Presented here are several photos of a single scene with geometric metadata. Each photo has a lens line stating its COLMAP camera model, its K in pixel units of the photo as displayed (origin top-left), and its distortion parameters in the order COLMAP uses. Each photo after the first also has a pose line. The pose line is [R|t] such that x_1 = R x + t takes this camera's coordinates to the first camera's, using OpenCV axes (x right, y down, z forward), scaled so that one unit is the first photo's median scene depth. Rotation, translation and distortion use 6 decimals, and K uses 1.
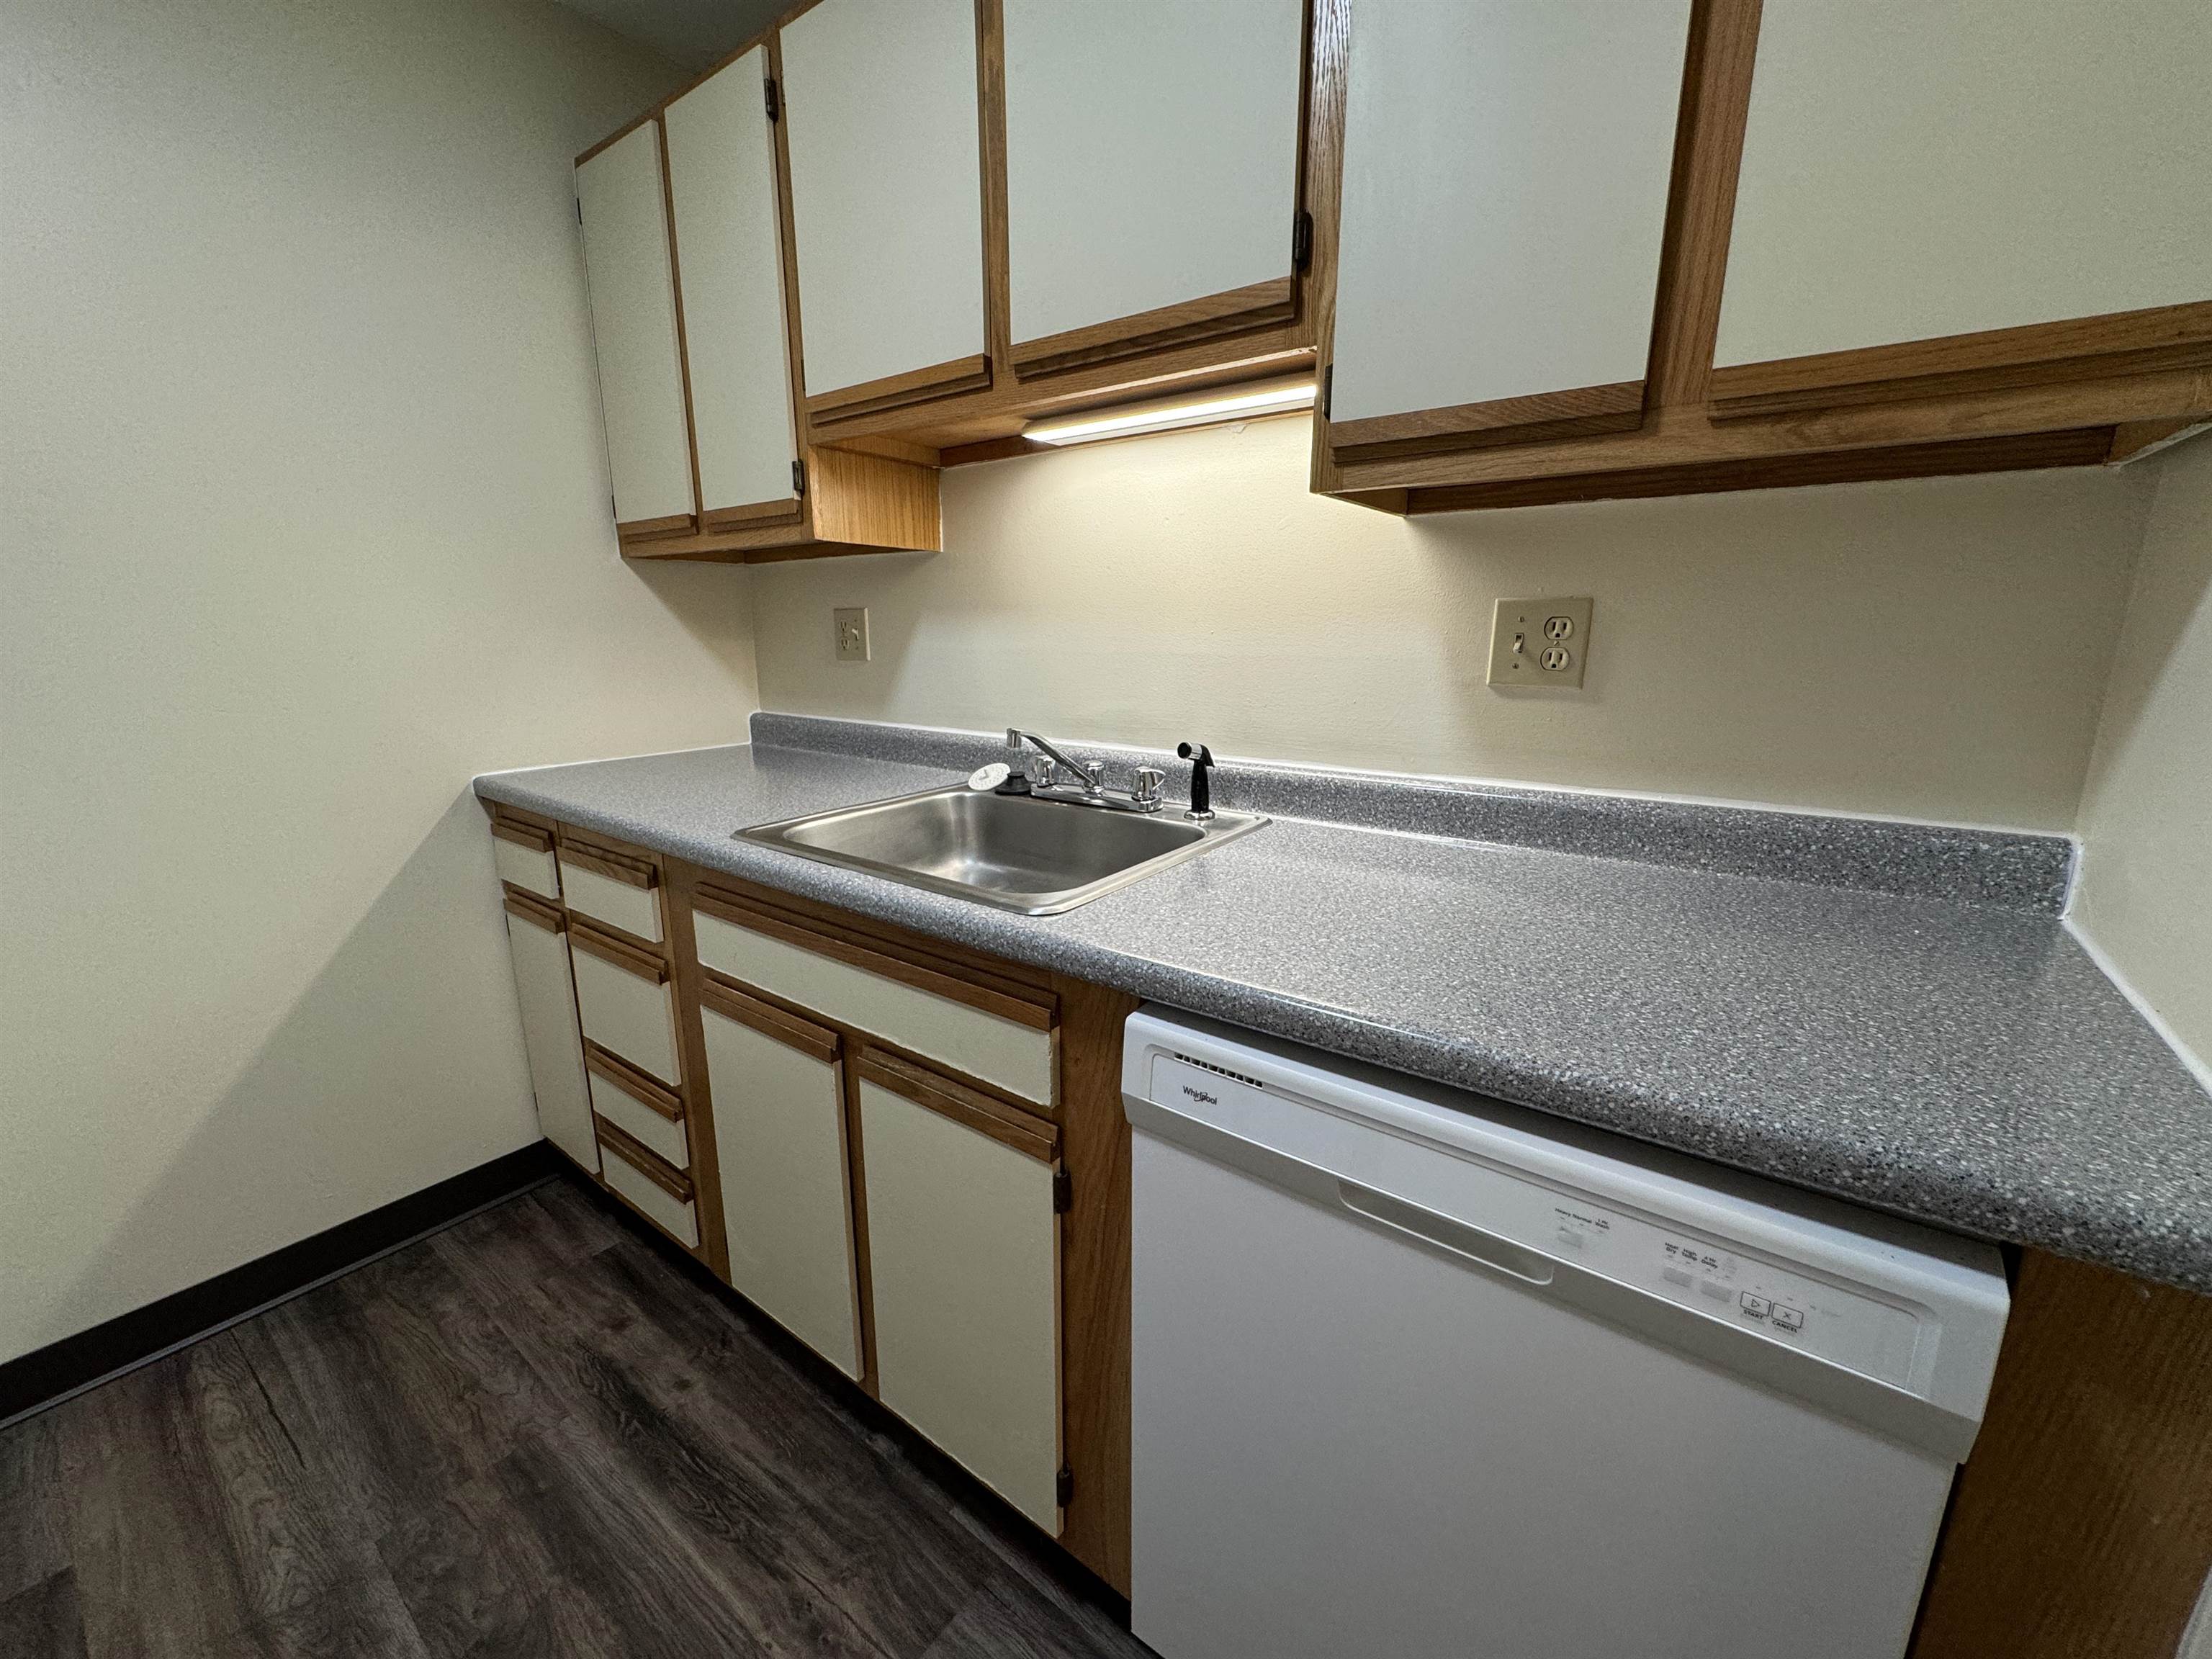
lens RADIAL K [[887.0, 0, 1103.1], [0, 887.0, 837.1], [0, 0, 1]] dist [0.001463, 0.000390]
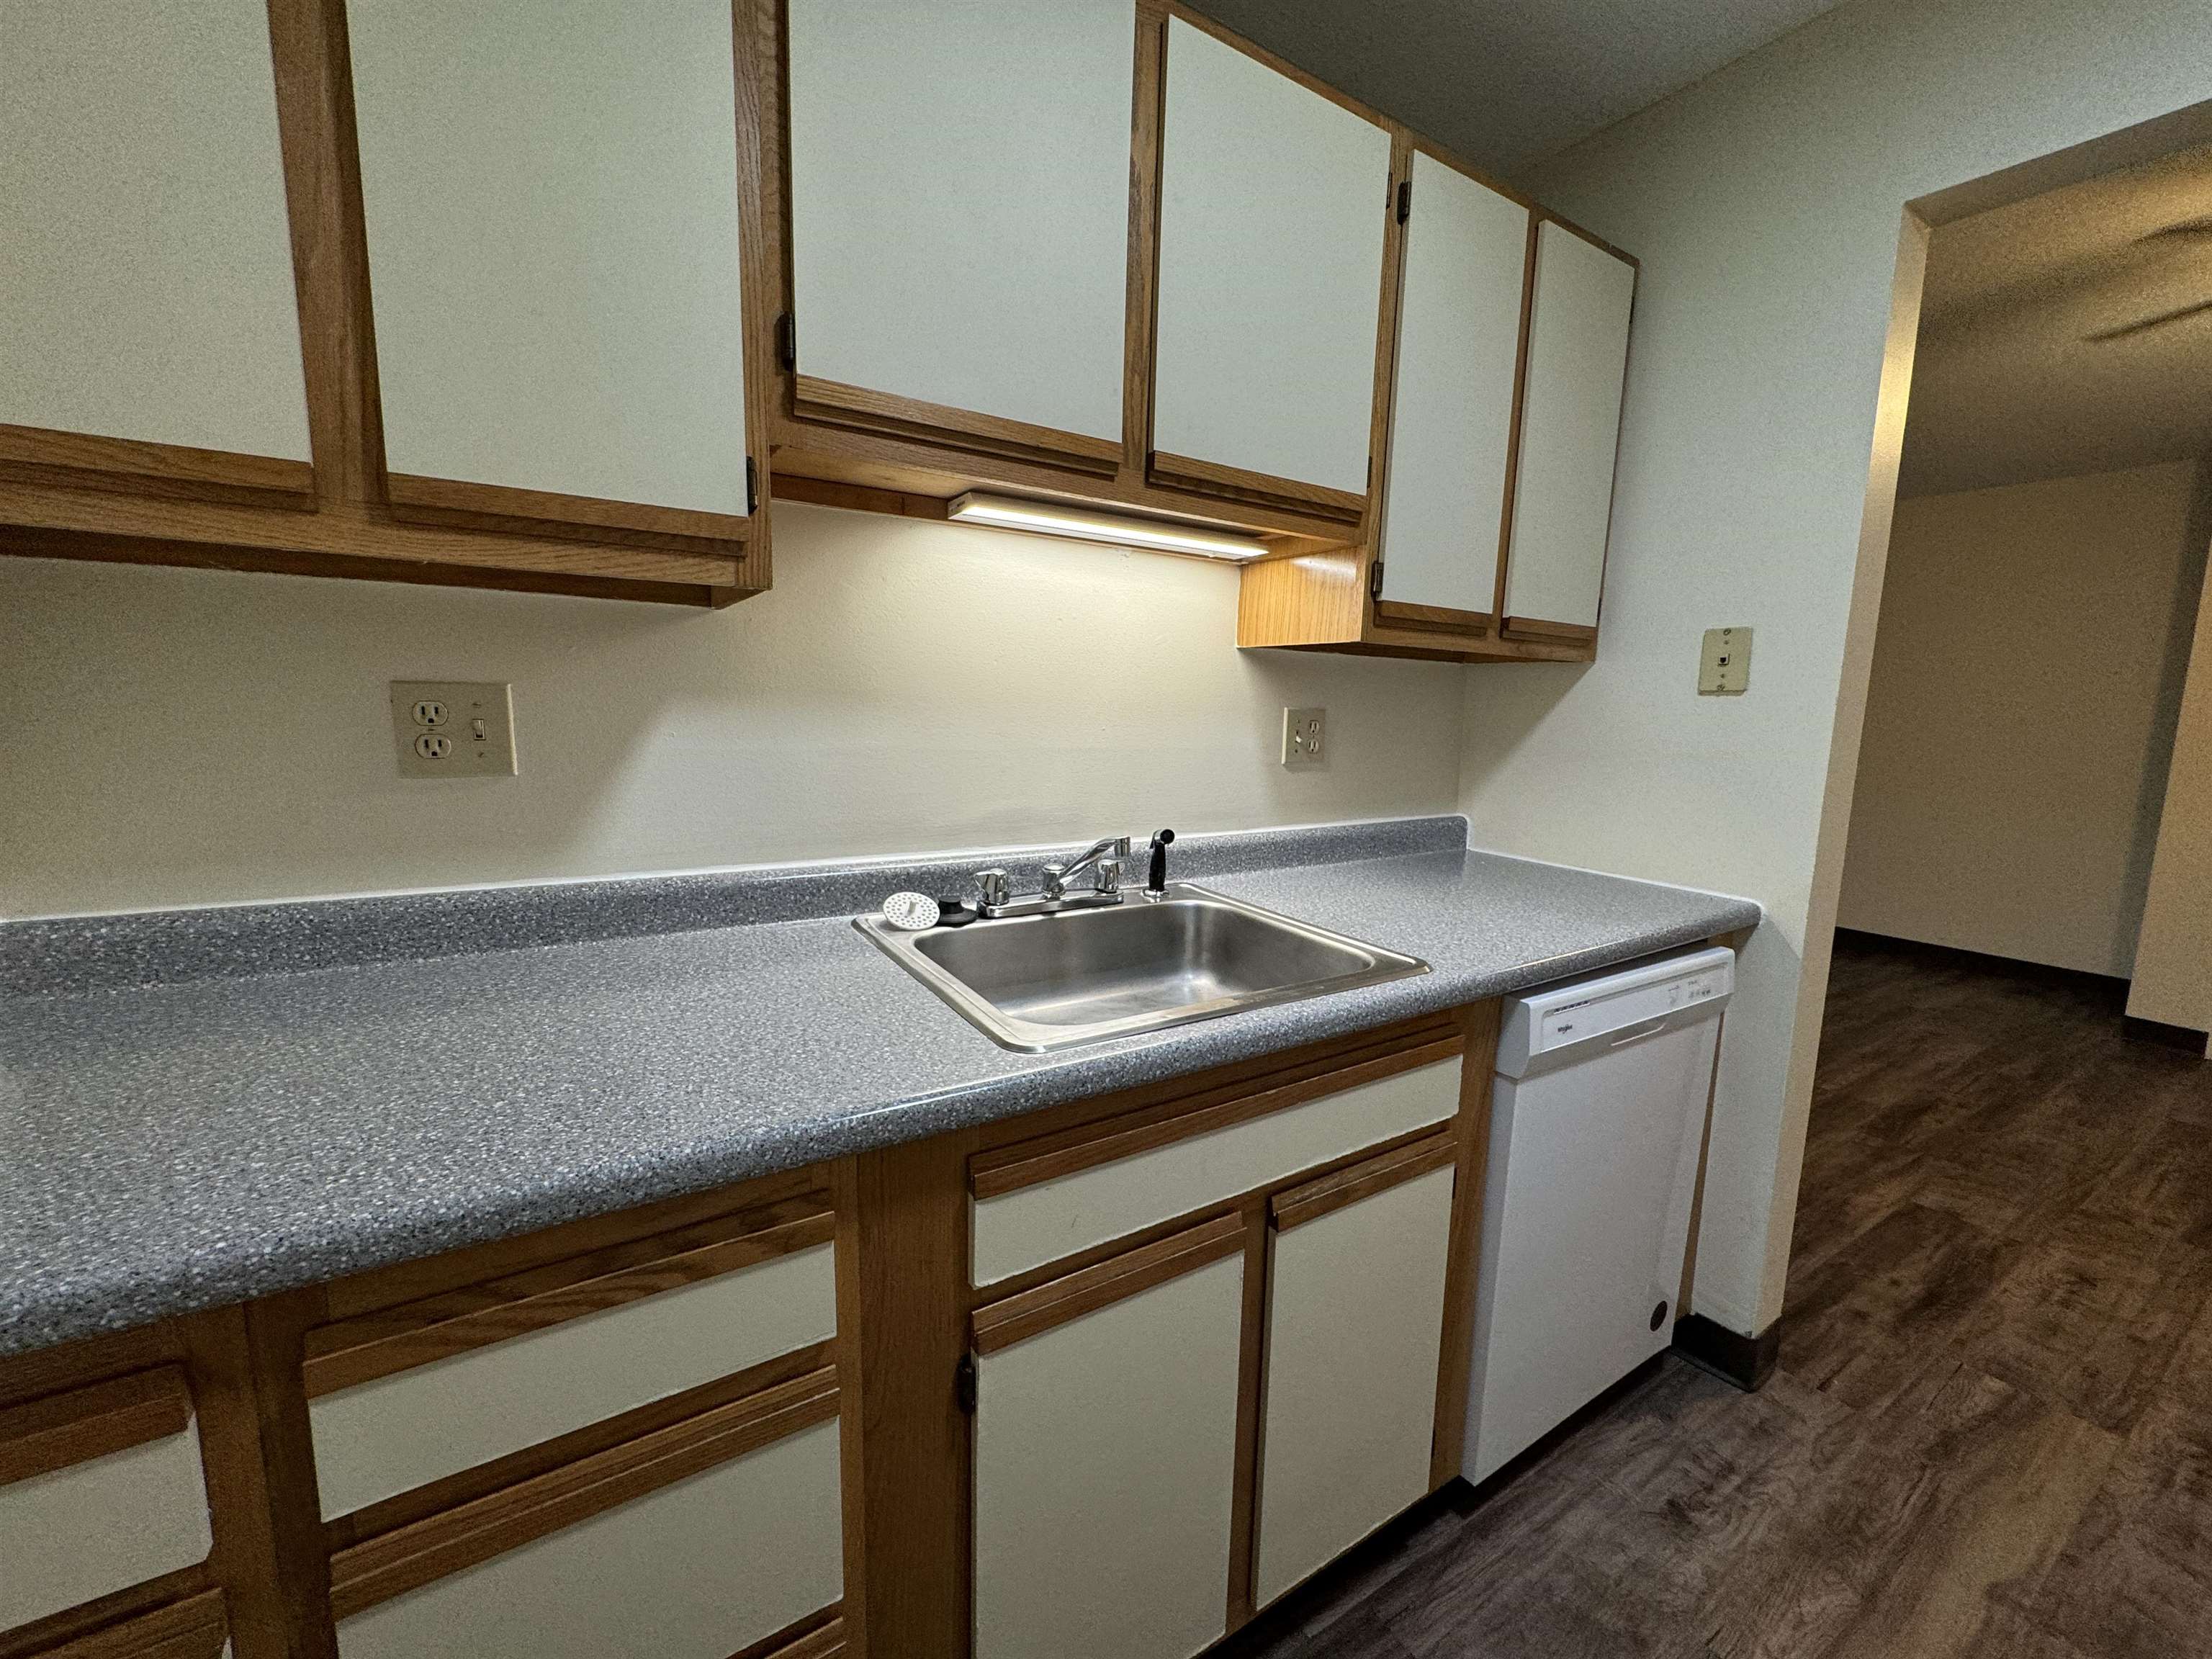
lens RADIAL K [[887.0, 0, 1102.1], [0, 887.0, 819.0], [0, 0, 1]] dist [0.001463, 0.000390]
pose [[0.361525, -0.097877, 0.927211, -0.700197], [0.202360, 0.979006, 0.024443, -0.117401], [-0.910137, 0.178793, 0.373742, 0.483033]]
